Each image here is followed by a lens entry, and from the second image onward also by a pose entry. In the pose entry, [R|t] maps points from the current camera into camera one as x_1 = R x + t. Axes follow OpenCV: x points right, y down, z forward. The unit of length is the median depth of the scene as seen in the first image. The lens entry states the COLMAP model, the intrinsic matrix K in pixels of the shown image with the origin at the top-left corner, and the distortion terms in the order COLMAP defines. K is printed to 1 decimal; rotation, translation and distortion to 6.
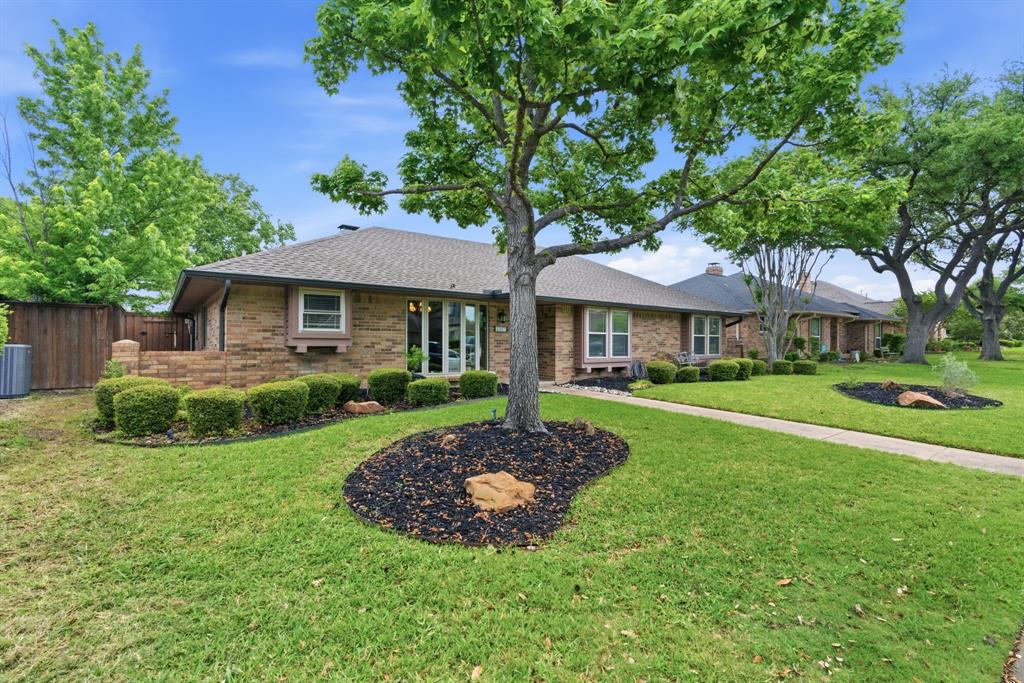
lens RADIAL K [[475.2, 0, 512.4], [0, 475.2, 332.1], [0, 0, 1]] dist [-0.002690, 0.000640]
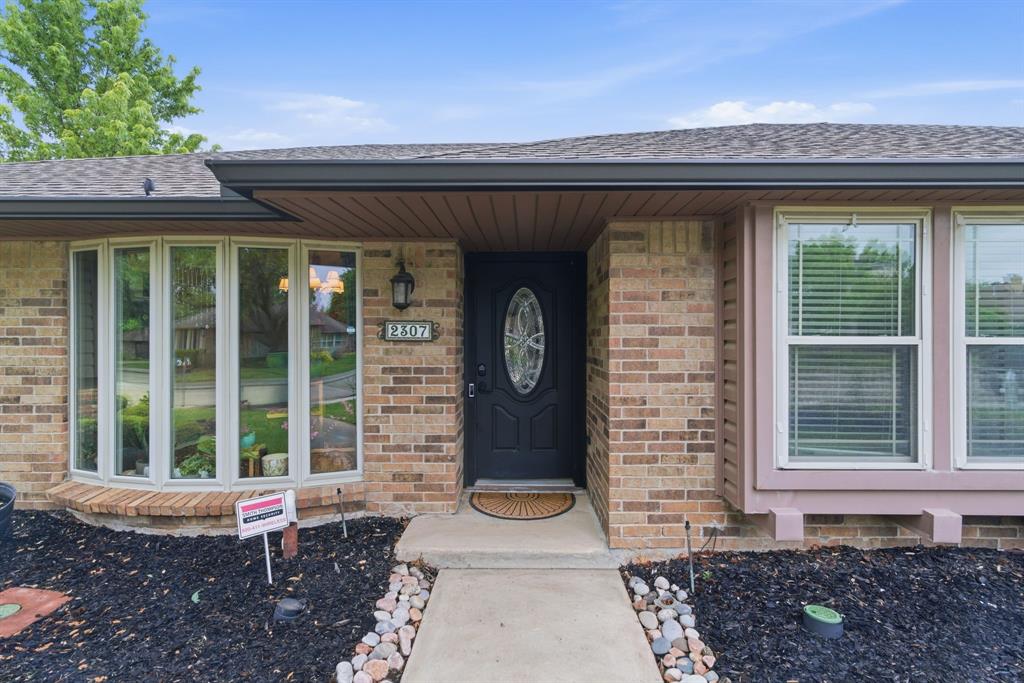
lens RADIAL K [[475.2, 0, 512.4], [0, 475.2, 332.1], [0, 0, 1]] dist [-0.002690, 0.000640]
pose [[0.787279, -0.019730, -0.616281, 0.204129], [0.017514, 0.999800, -0.009635, -0.001476], [0.616348, -0.003208, 0.787468, 0.815167]]
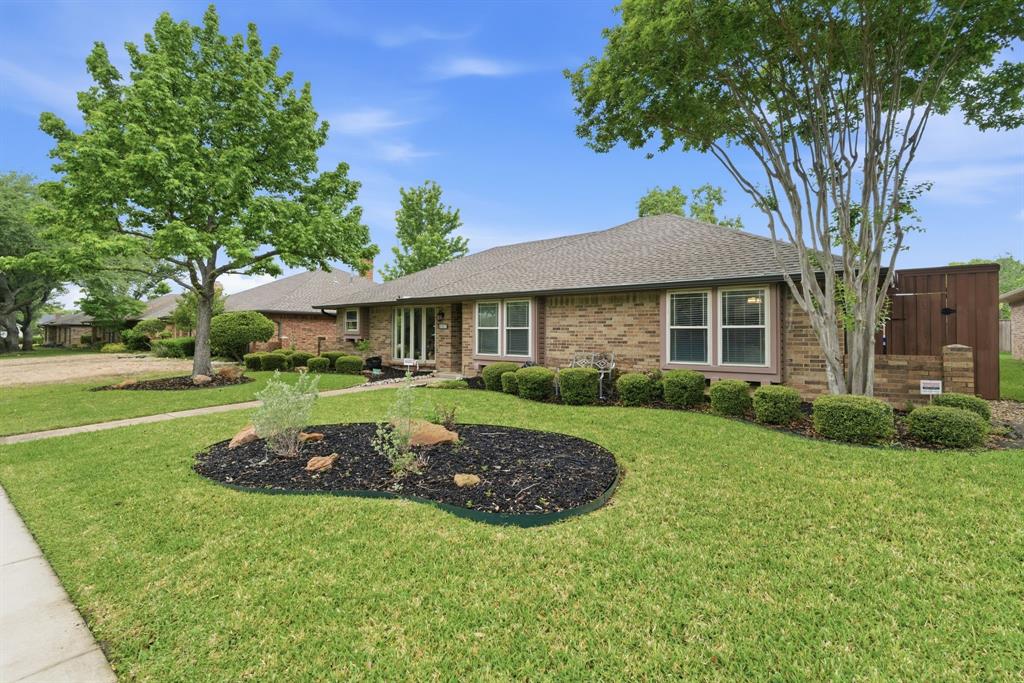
lens RADIAL K [[475.2, 0, 512.4], [0, 475.2, 332.1], [0, 0, 1]] dist [-0.002690, 0.000640]
pose [[0.234266, -0.005412, -0.972158, 1.174328], [0.019154, 0.999816, -0.000951, 0.012798], [0.971984, -0.018398, 0.234326, 0.893719]]
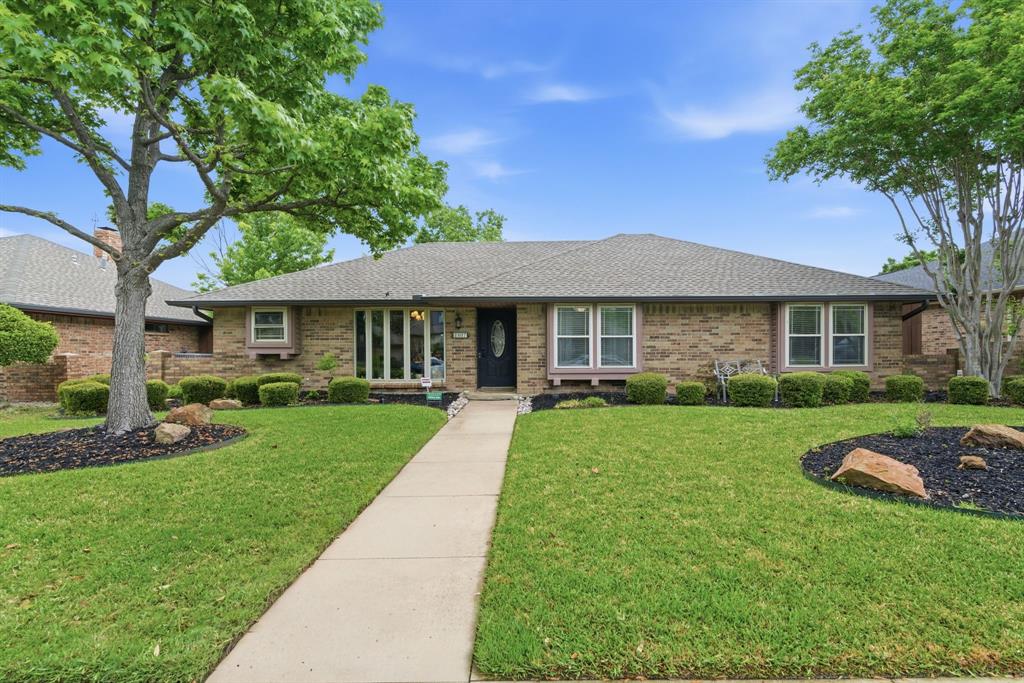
lens RADIAL K [[475.2, 0, 512.4], [0, 475.2, 332.1], [0, 0, 1]] dist [-0.002690, 0.000640]
pose [[0.780779, -0.030793, -0.624048, 0.645777], [0.022433, 0.999522, -0.021253, 0.010370], [0.624405, 0.002595, 0.781097, 0.331931]]
